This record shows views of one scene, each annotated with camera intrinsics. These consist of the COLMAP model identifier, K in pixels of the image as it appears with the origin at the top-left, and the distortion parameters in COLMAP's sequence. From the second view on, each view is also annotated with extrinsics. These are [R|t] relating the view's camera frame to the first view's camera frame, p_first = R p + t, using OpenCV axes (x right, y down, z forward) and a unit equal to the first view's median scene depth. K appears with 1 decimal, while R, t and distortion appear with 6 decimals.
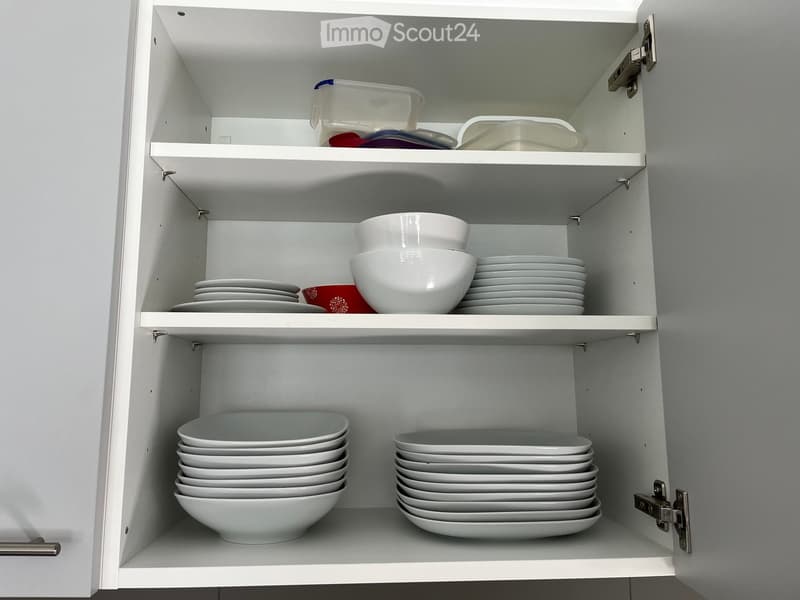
lens RADIAL K [[602.9, 0, 400.0], [0, 602.9, 300.0], [0, 0, 1]] dist [-0.013122, -0.006790]
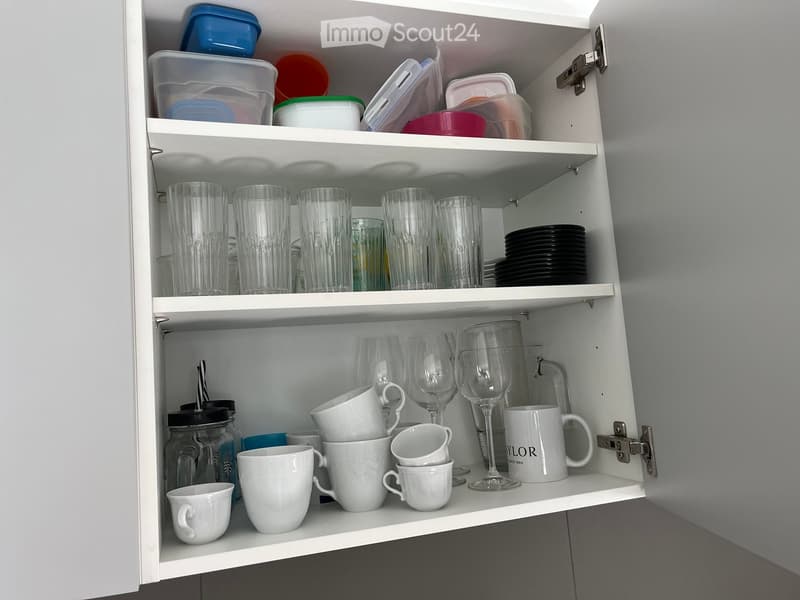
lens RADIAL K [[596.8, 0, 400.0], [0, 596.8, 300.0], [0, 0, 1]] dist [0.009082, 0.003659]
pose [[0.961971, -0.040892, 0.270074, -0.296904], [0.032695, 0.998860, 0.034782, 0.003990], [-0.271189, -0.024629, 0.962211, -0.019425]]
